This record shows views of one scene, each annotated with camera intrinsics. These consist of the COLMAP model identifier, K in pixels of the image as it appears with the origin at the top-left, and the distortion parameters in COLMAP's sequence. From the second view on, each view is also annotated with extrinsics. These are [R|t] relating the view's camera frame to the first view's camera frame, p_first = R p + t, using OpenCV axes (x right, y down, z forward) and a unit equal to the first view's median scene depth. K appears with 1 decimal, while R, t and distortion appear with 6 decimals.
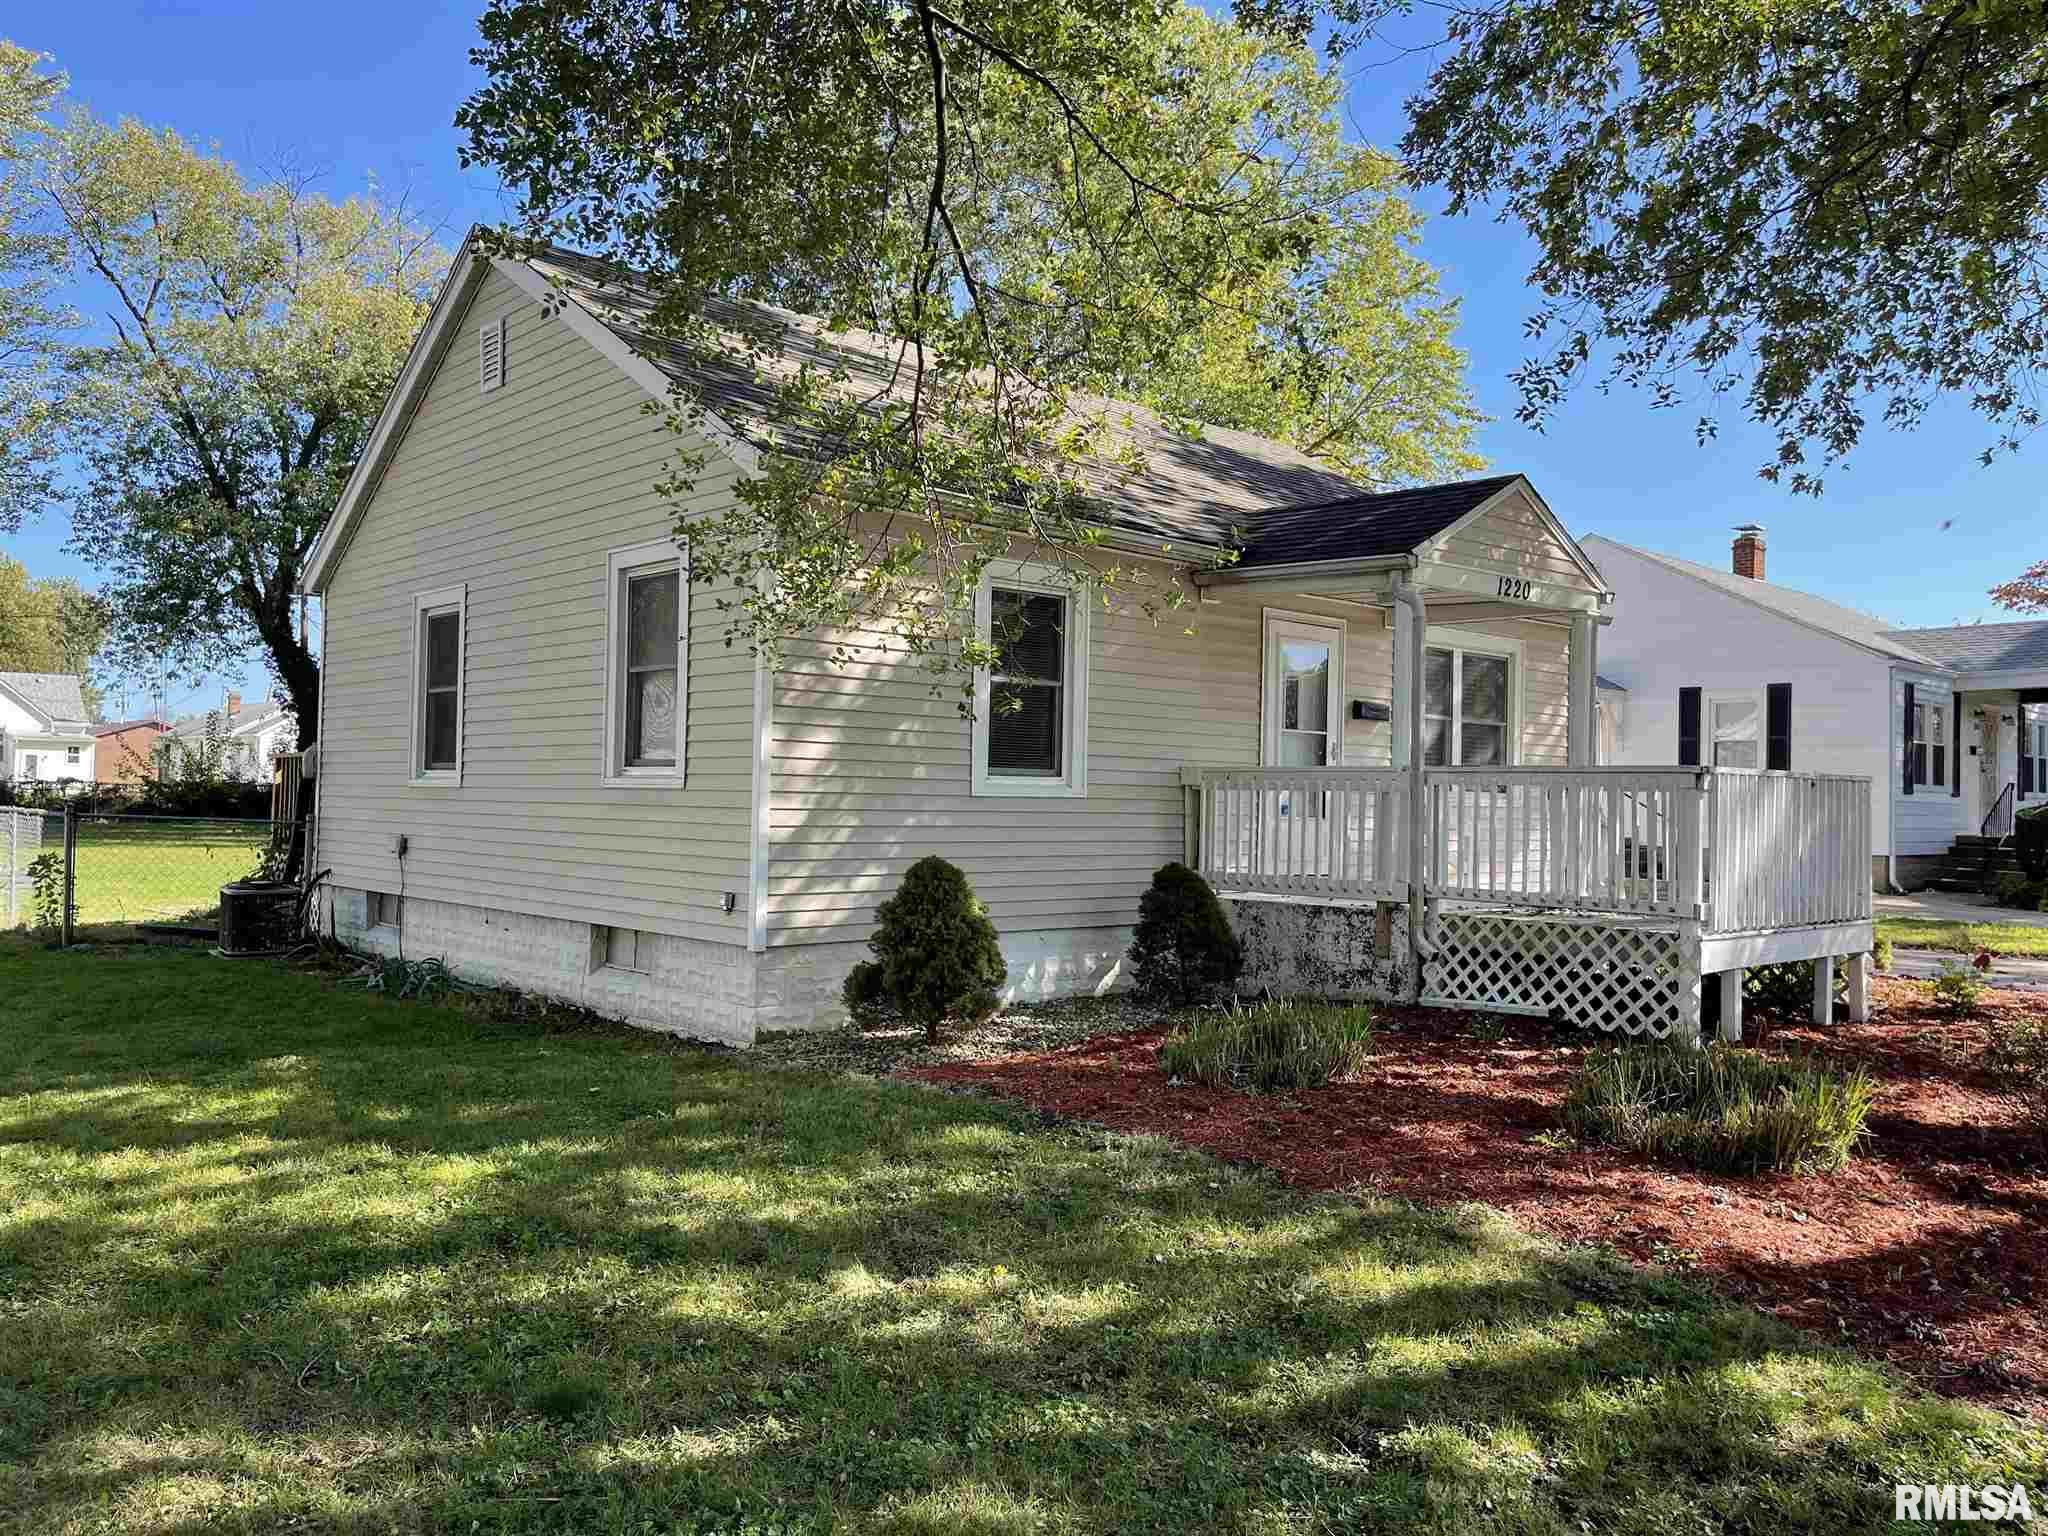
lens RADIAL K [[1558.9, 0, 1022.3], [0, 1558.9, 774.6], [0, 0, 1]] dist [0.032276, -0.012839]
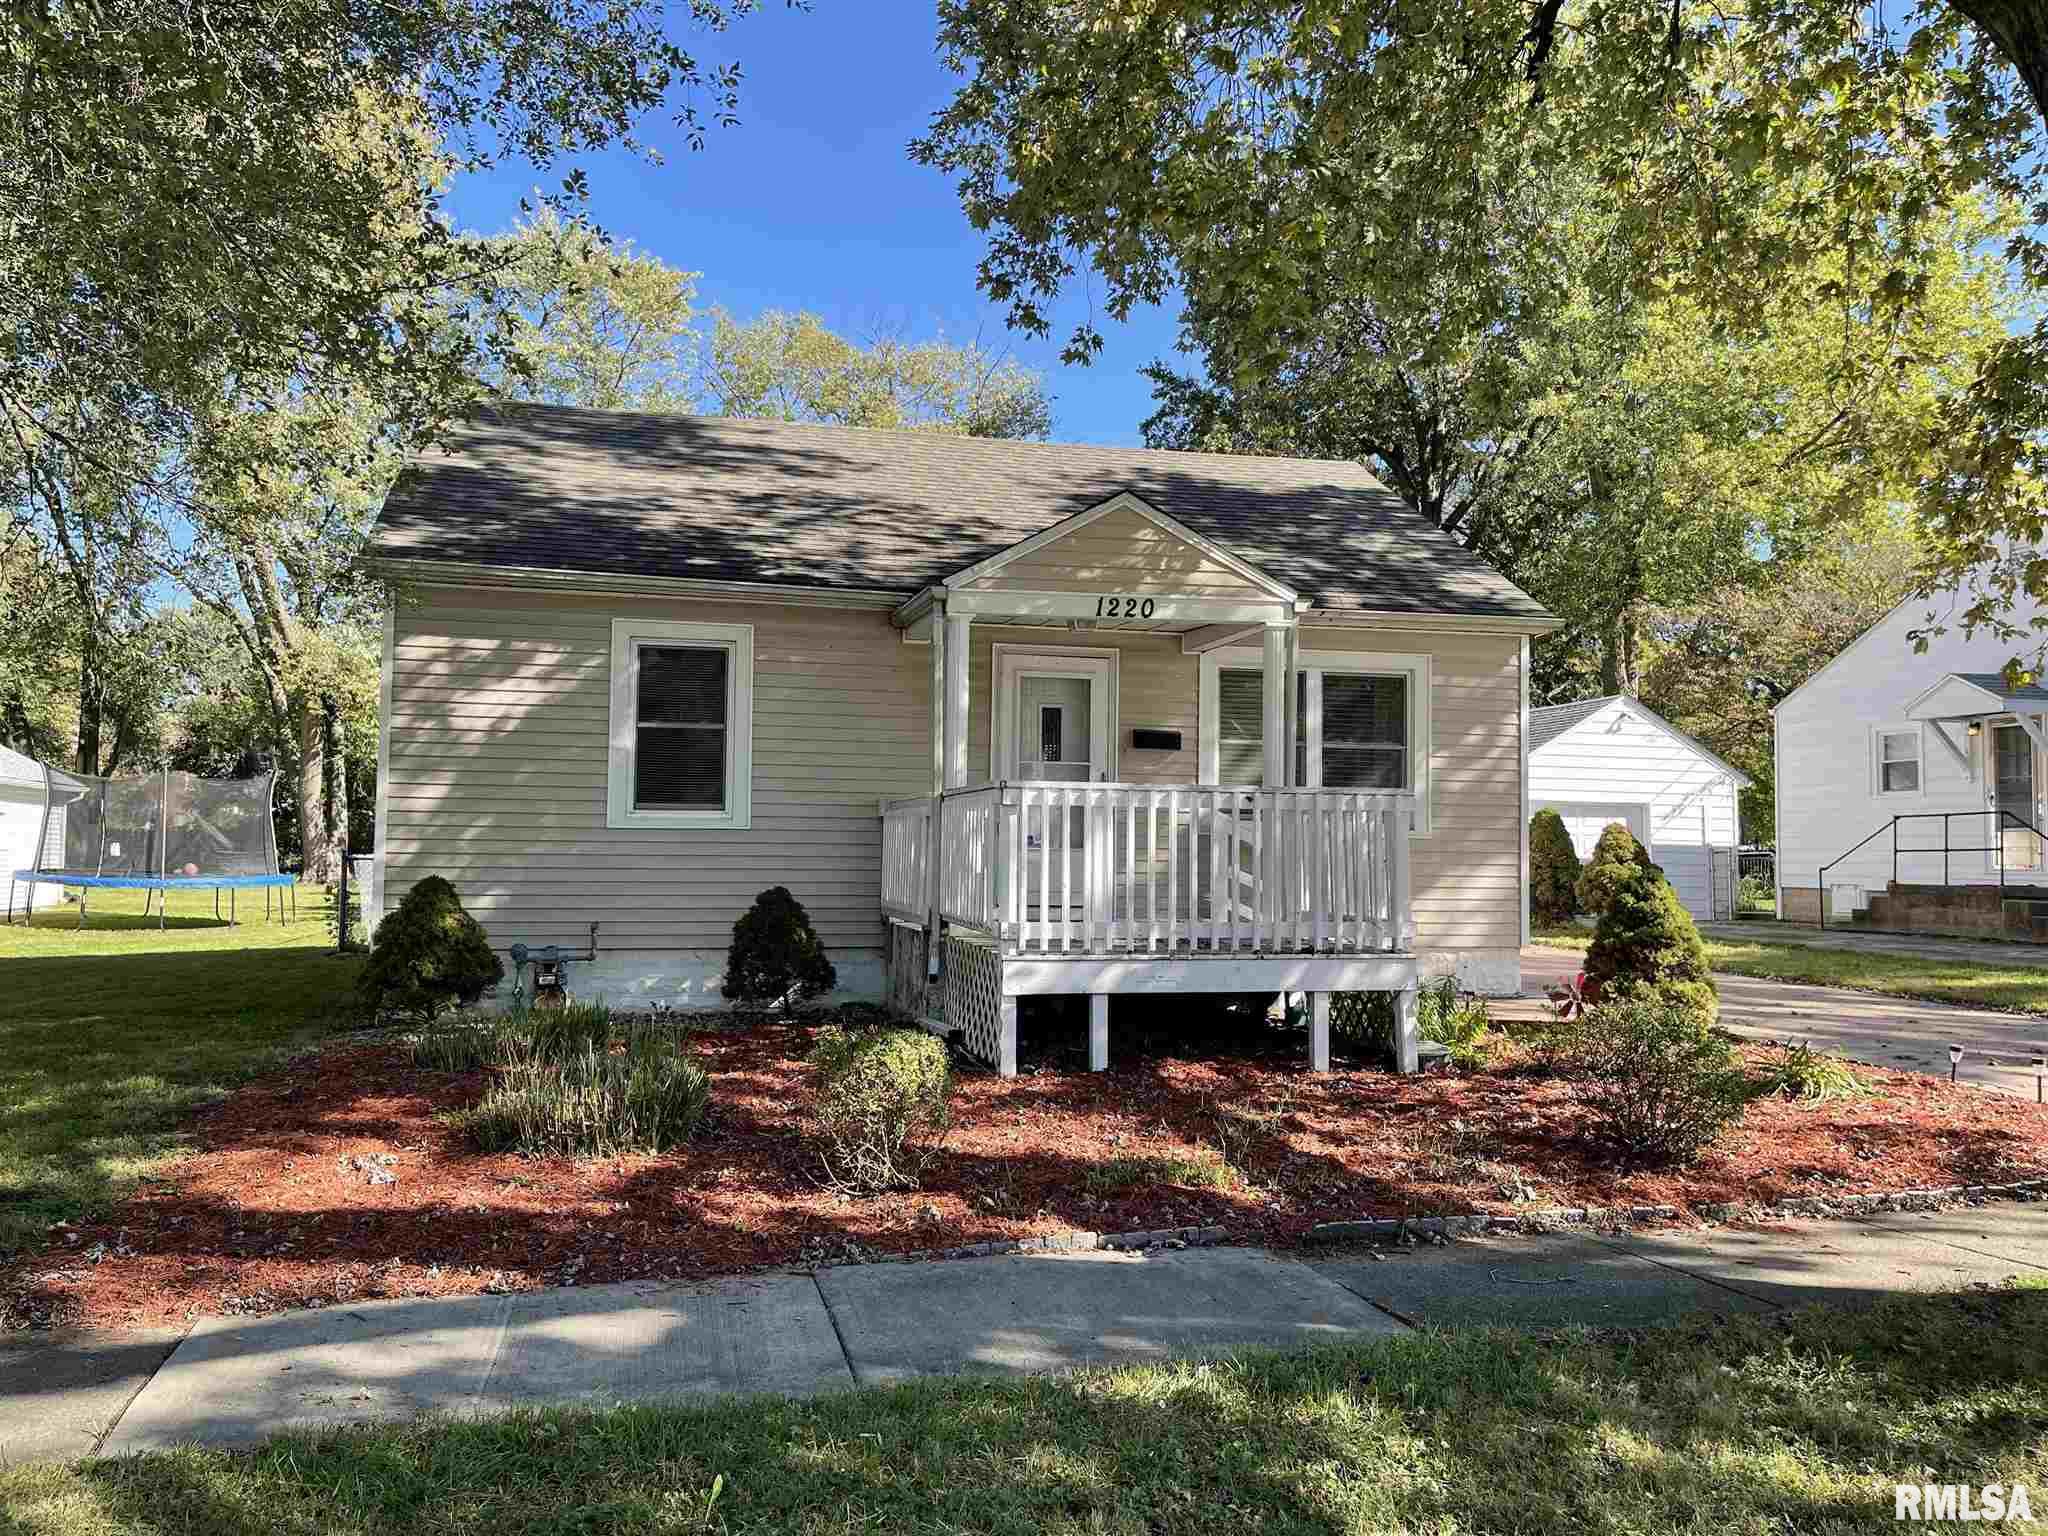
lens RADIAL K [[1558.9, 0, 1027.9], [0, 1558.9, 764.3], [0, 0, 1]] dist [0.032276, -0.012839]
pose [[0.875820, -0.032191, -0.481563, 0.745133], [0.011783, 0.998902, -0.045344, 0.021154], [0.482494, 0.034039, 0.875238, 0.135316]]
